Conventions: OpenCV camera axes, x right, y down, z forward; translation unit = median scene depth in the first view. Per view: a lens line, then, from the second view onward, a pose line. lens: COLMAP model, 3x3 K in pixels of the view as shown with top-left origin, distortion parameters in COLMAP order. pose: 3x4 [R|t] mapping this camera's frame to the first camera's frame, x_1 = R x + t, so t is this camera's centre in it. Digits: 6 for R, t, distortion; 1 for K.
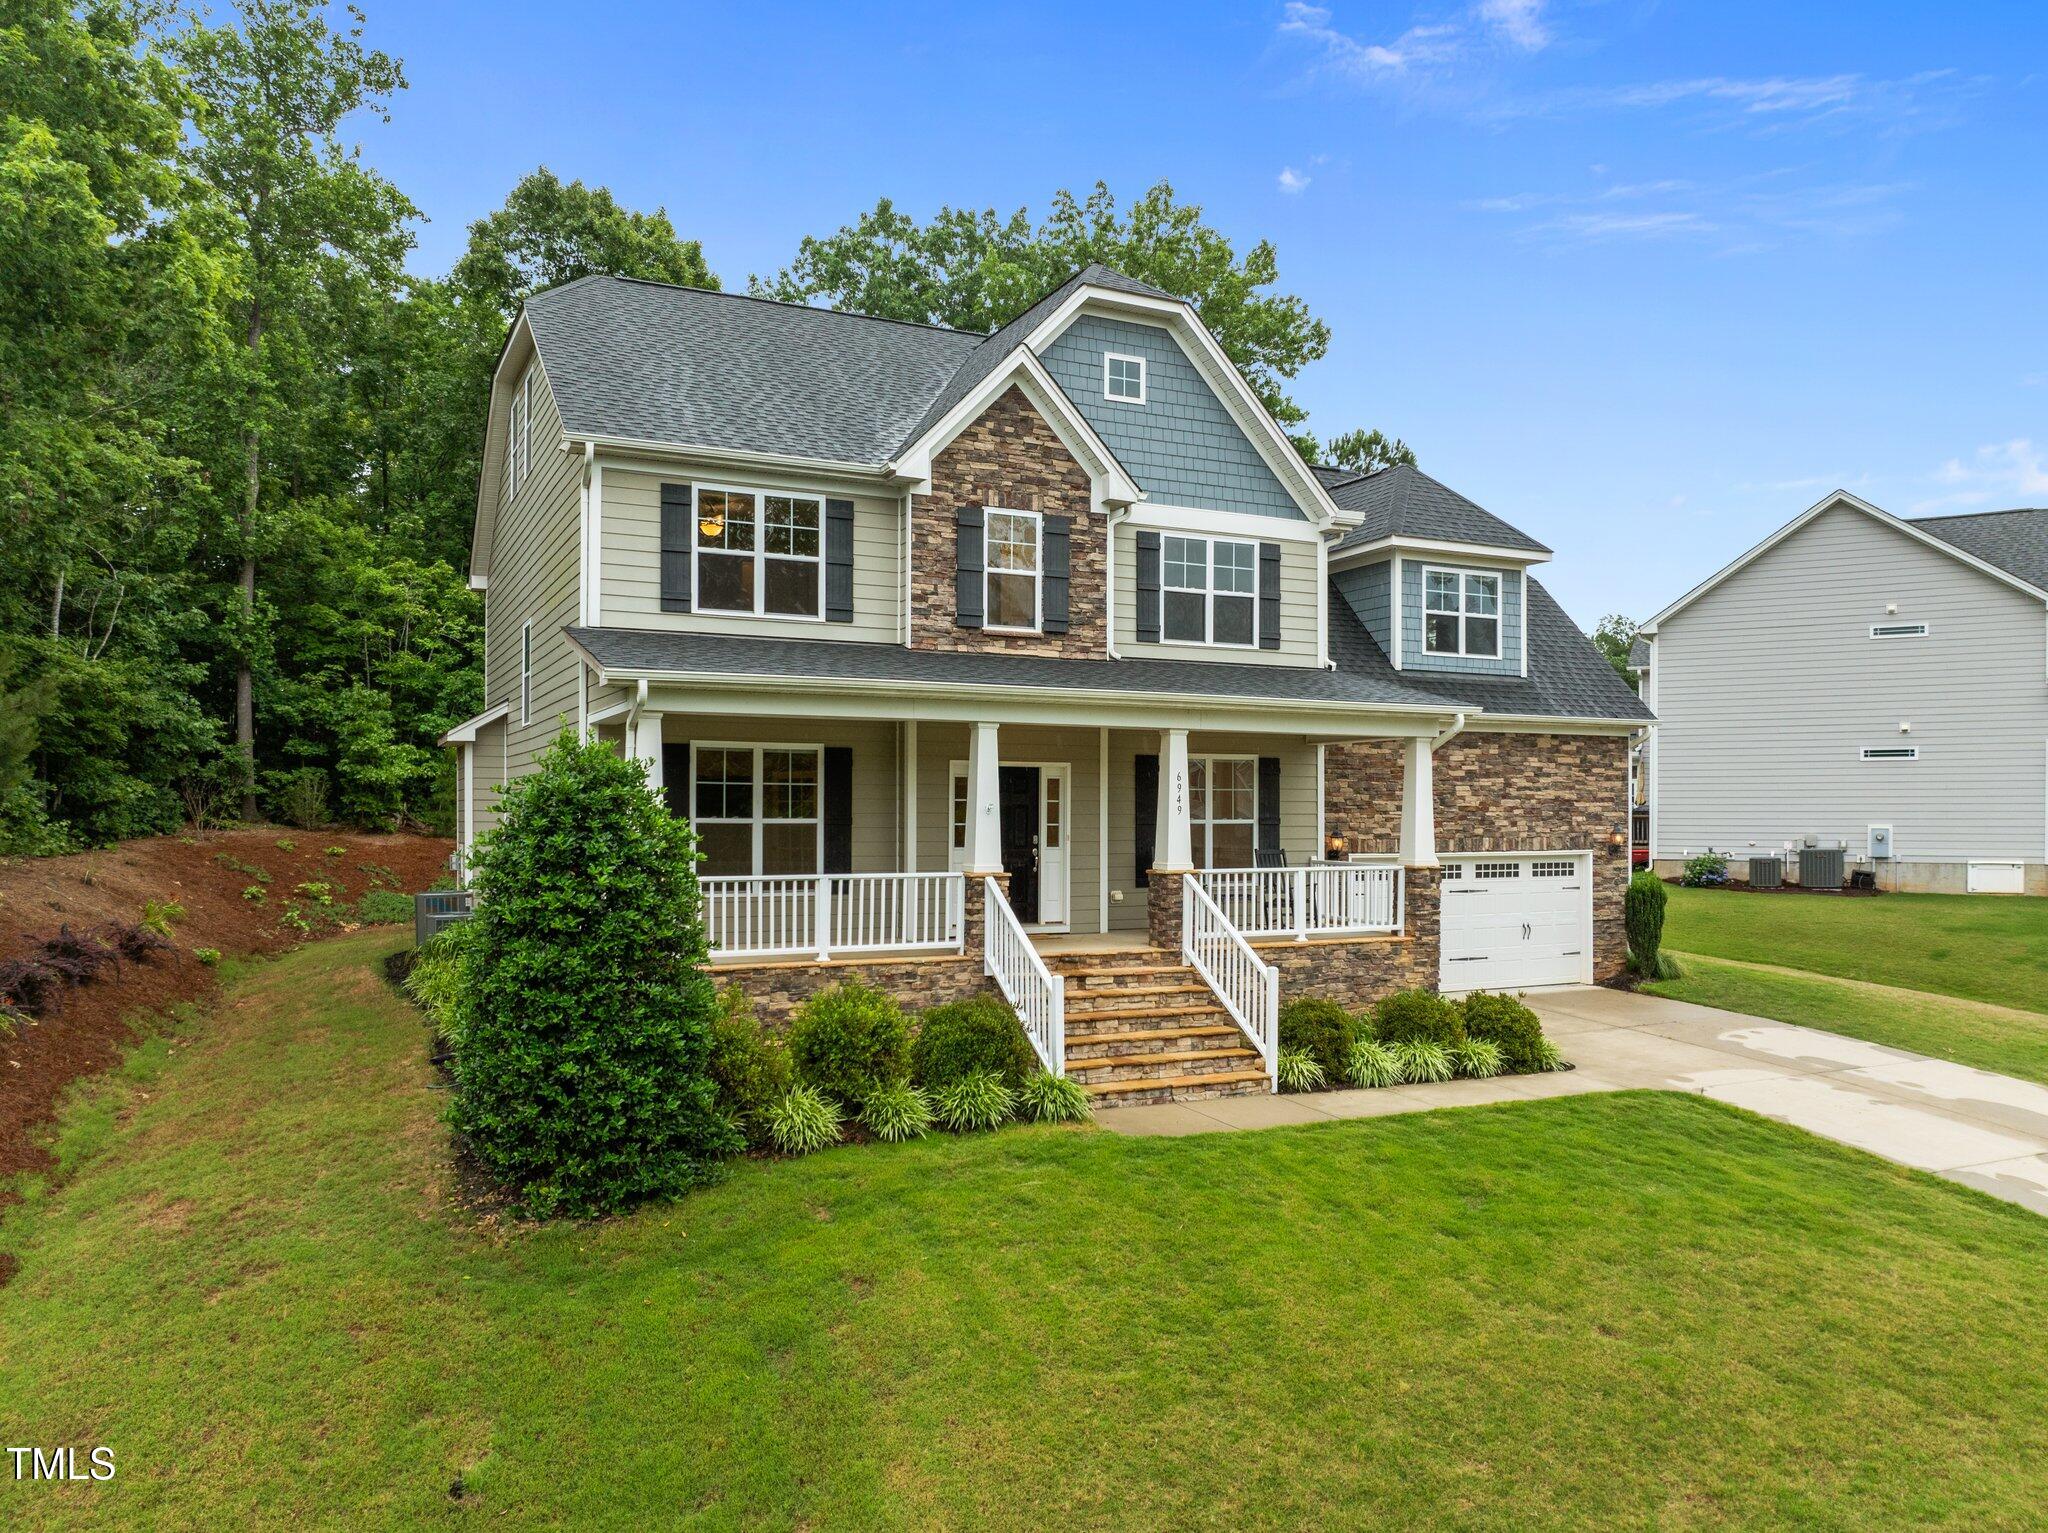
lens RADIAL K [[1446.5, 0, 1028.6], [0, 1446.5, 773.7], [0, 0, 1]] dist [-0.000600, -0.035559]
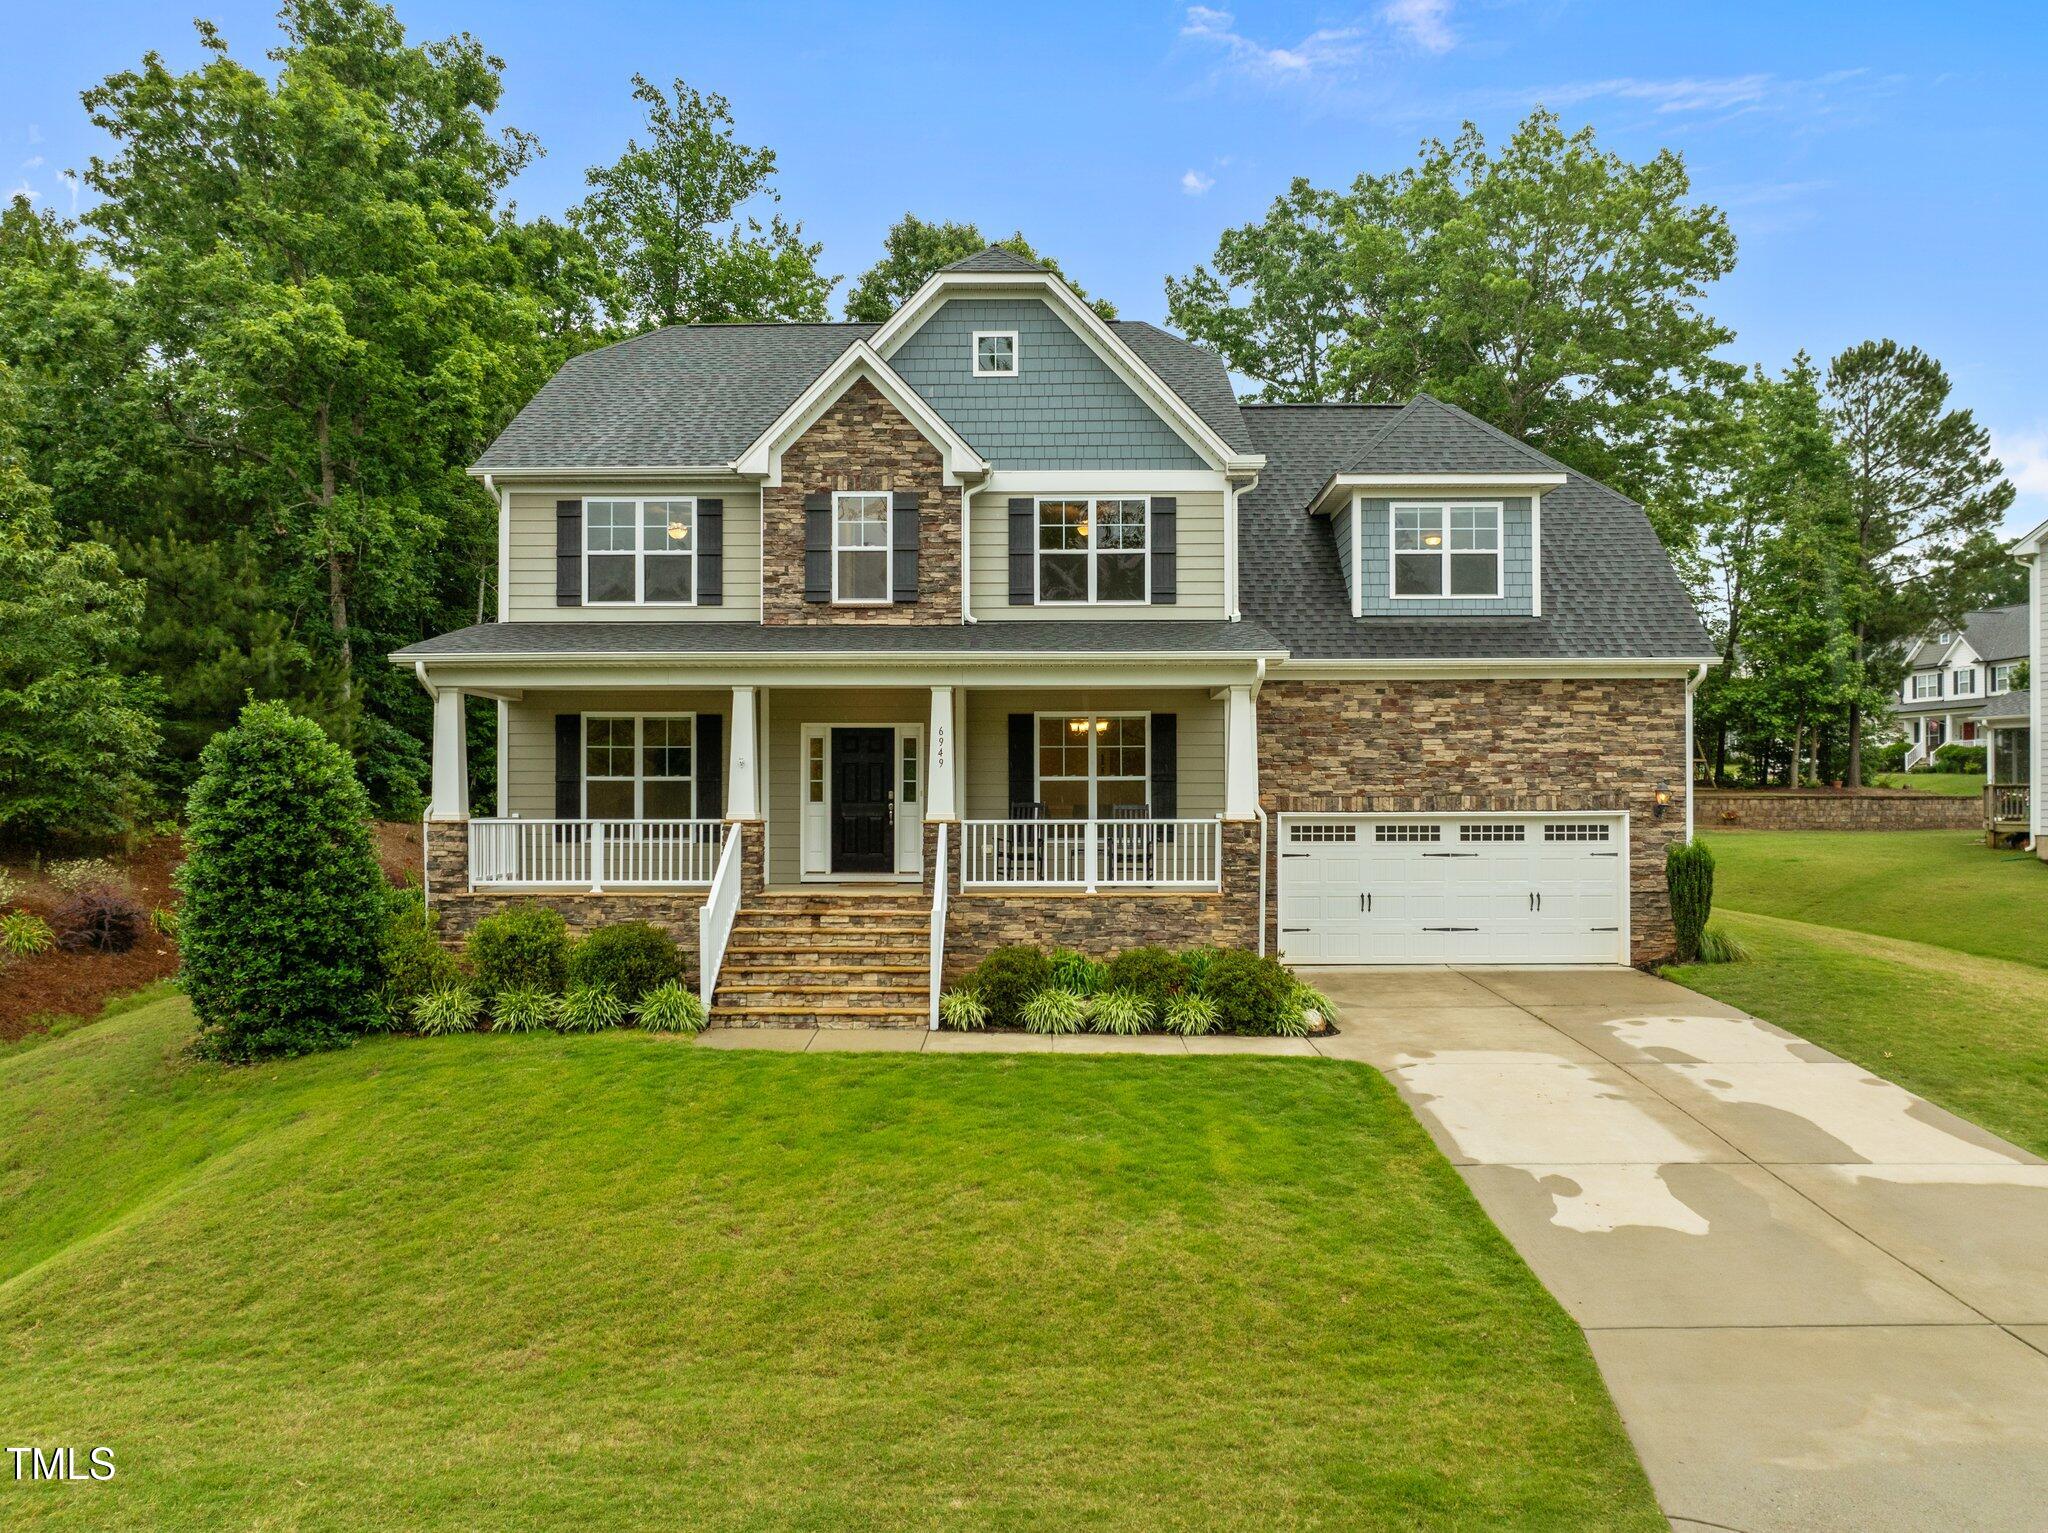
lens RADIAL K [[1446.5, 0, 1026.8], [0, 1446.5, 762.7], [0, 0, 1]] dist [-0.006535, -0.042494]
pose [[0.894355, -0.017087, -0.447032, 0.573340], [0.016174, 0.999852, -0.005859, 0.029279], [0.447066, -0.001990, 0.894499, 0.080726]]
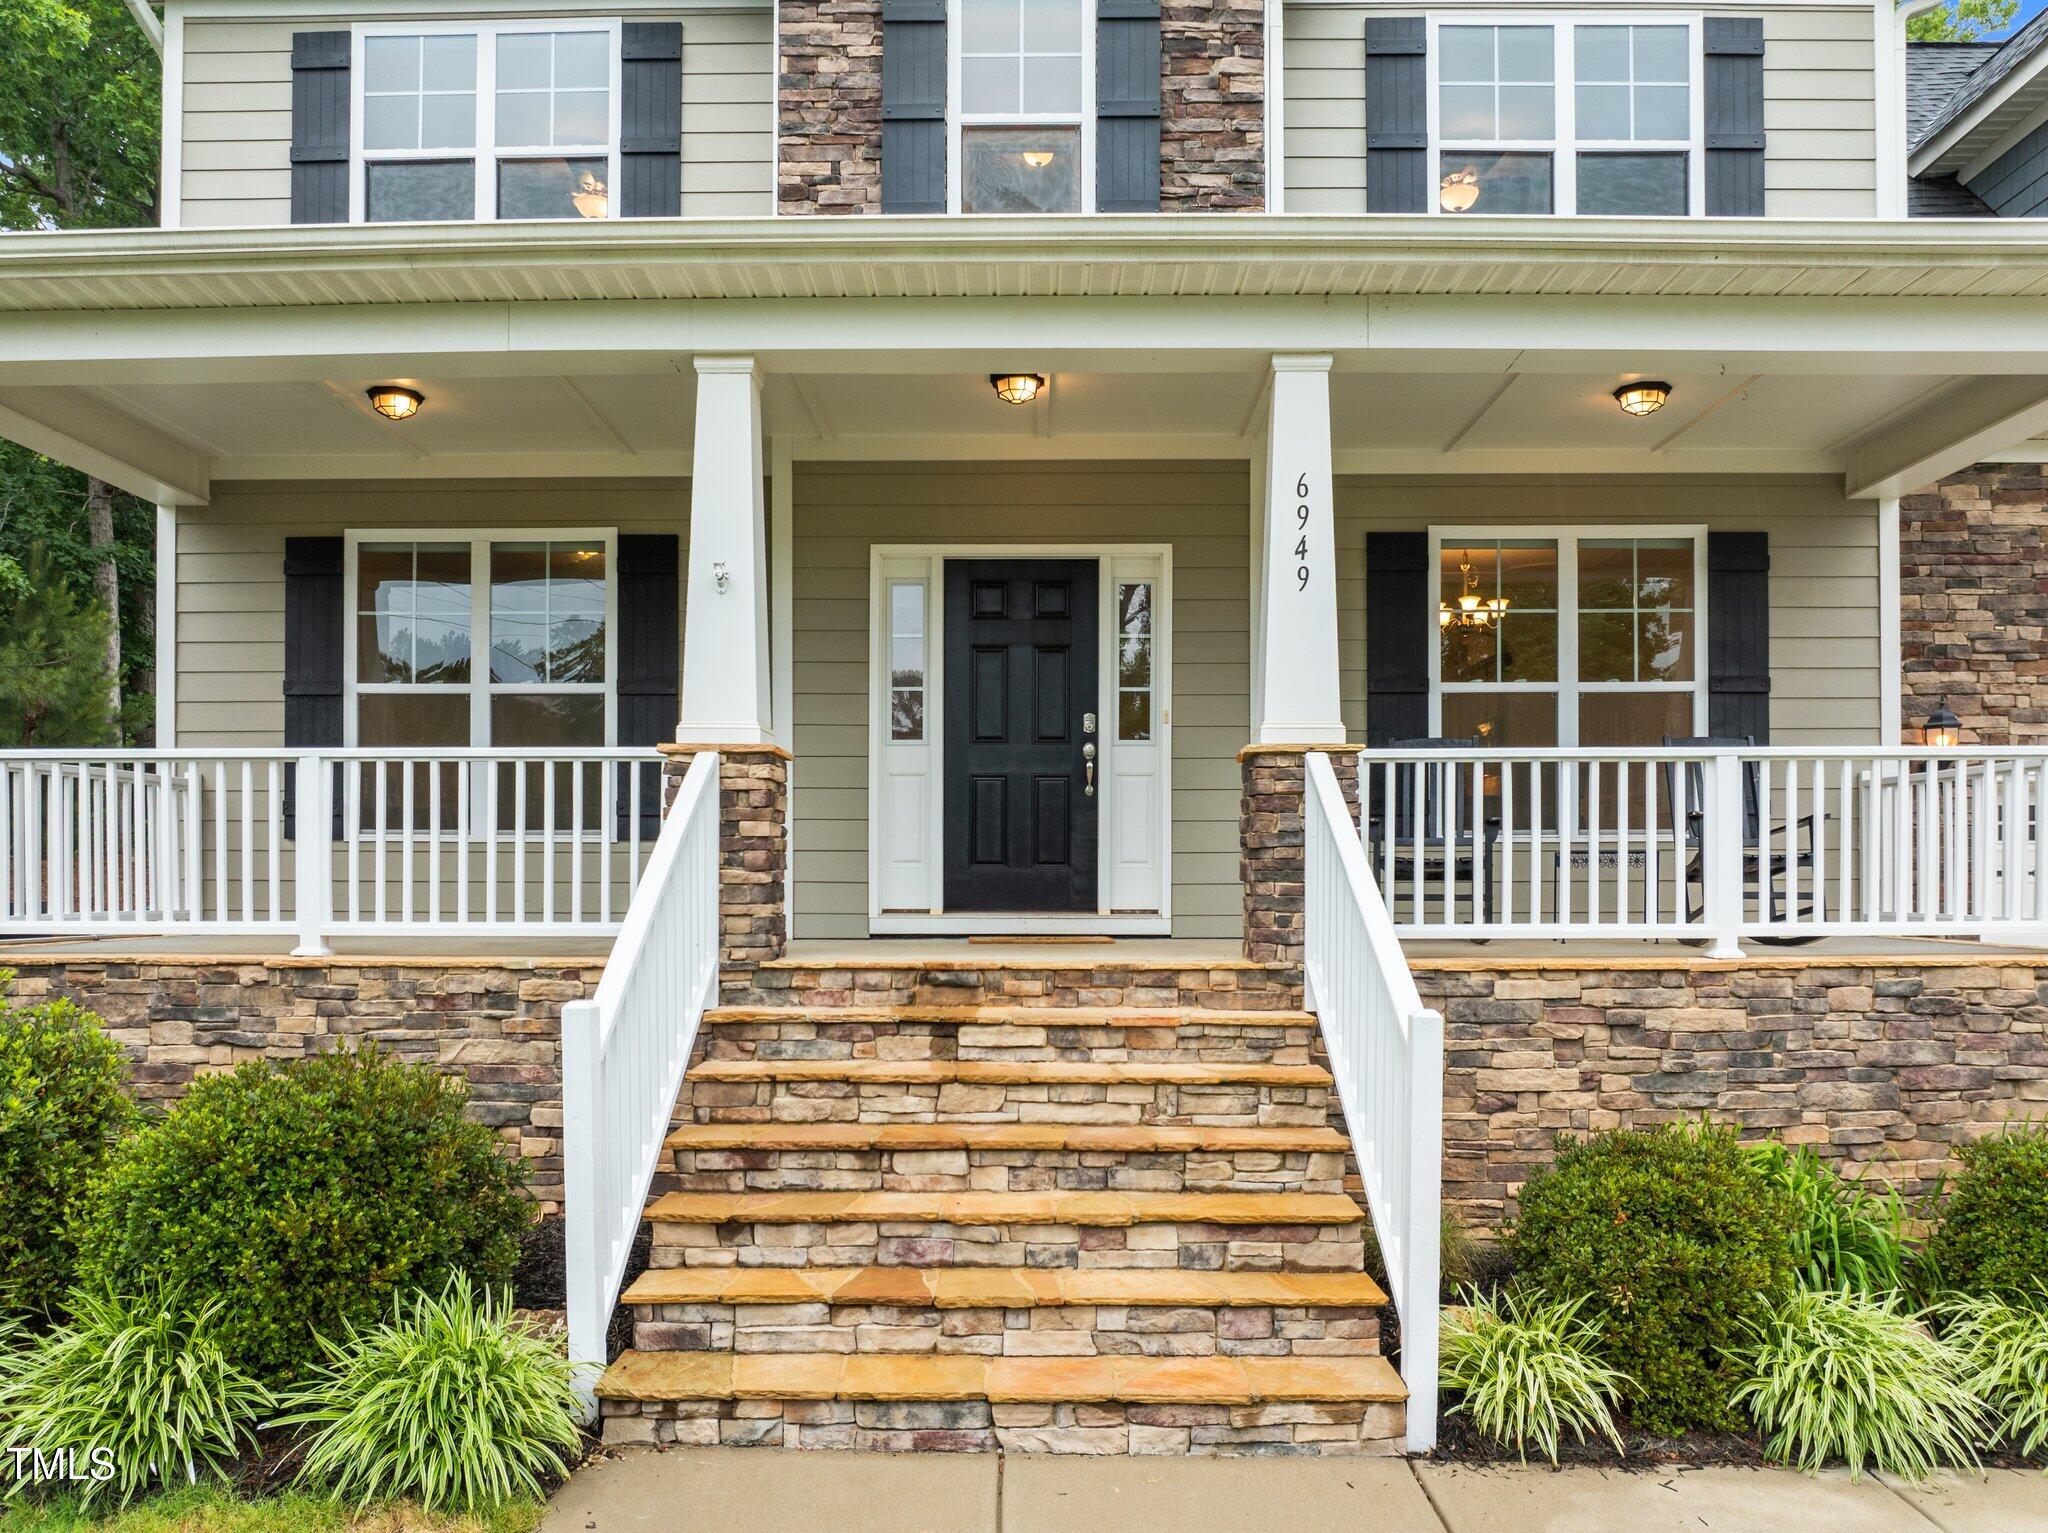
lens RADIAL K [[1494.2, 0, 1037.7], [0, 1494.2, 869.8], [0, 0, 1]] dist [-0.041271, 0.002806]
pose [[0.894744, -0.006169, -0.446537, 0.191434], [0.015754, 0.999718, 0.017757, 0.082037], [0.446302, -0.022922, 0.894589, 0.581105]]
